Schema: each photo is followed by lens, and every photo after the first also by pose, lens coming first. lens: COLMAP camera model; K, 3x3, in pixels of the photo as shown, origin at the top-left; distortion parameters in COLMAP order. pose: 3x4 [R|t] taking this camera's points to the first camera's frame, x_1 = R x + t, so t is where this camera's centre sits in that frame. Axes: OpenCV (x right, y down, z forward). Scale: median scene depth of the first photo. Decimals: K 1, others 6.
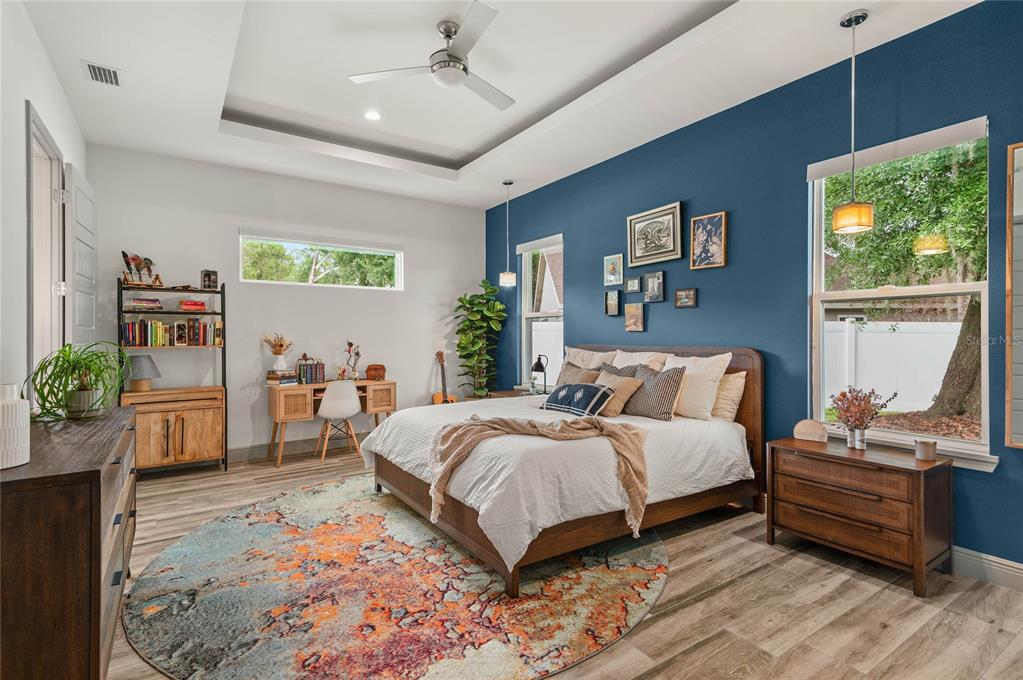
lens RADIAL K [[494.7, 0, 512.9], [0, 494.7, 337.1], [0, 0, 1]] dist [0.013567, 0.000377]
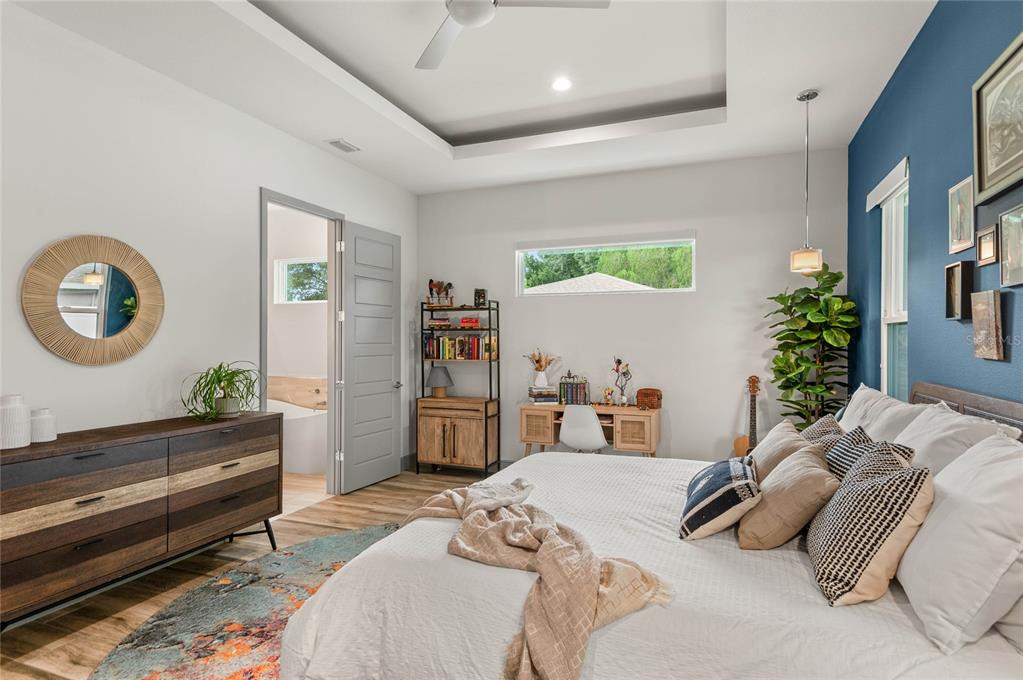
lens RADIAL K [[545.0, 0, 512.8], [0, 545.0, 339.1], [0, 0, 1]] dist [0.019457, -0.000902]
pose [[0.553661, 0.002058, -0.832740, 0.405981], [-0.003347, 0.999994, 0.000245, -0.028399], [0.832735, 0.002652, 0.553665, 0.422744]]
